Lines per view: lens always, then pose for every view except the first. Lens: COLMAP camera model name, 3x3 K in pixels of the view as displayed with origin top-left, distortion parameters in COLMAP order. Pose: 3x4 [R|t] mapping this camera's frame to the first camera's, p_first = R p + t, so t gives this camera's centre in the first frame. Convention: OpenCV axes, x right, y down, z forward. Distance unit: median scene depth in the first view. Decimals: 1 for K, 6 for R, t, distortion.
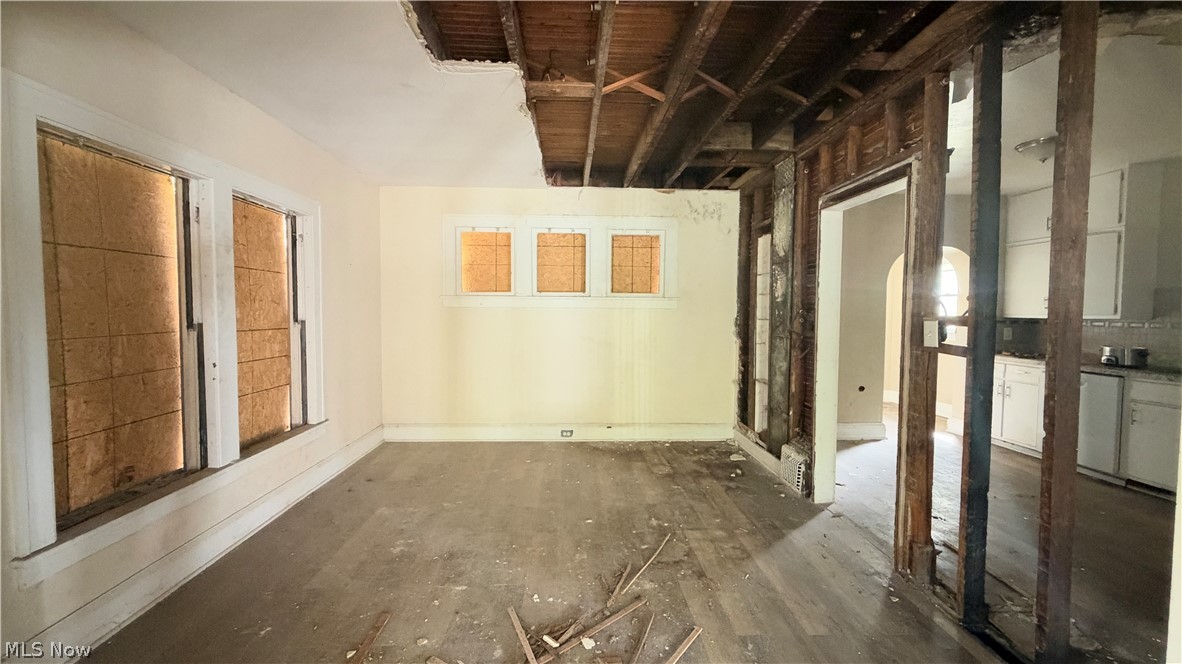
lens RADIAL K [[469.4, 0, 588.3], [0, 469.4, 329.3], [0, 0, 1]] dist [0.000530, 0.000010]
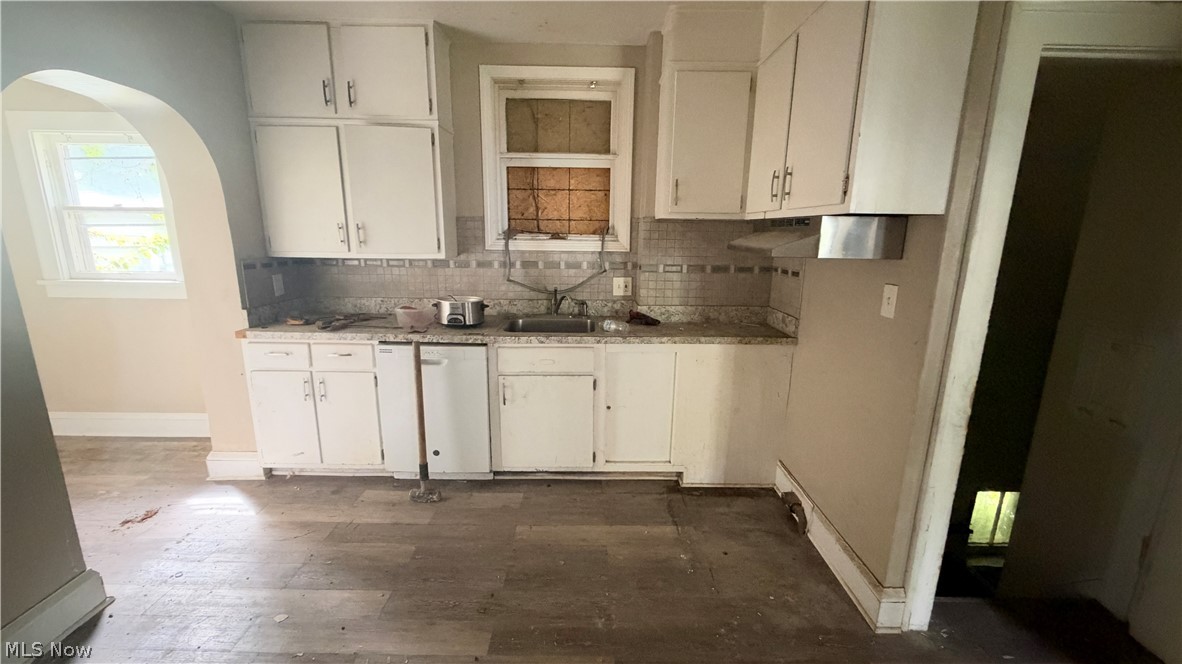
lens RADIAL K [[469.4, 0, 590.3], [0, 469.4, 337.7], [0, 0, 1]] dist [0.000530, 0.000010]
pose [[0.040694, -0.227253, 0.972985, 0.370498], [0.028426, 0.973661, 0.226222, -0.054677], [-0.998767, 0.018452, 0.046082, 0.666288]]
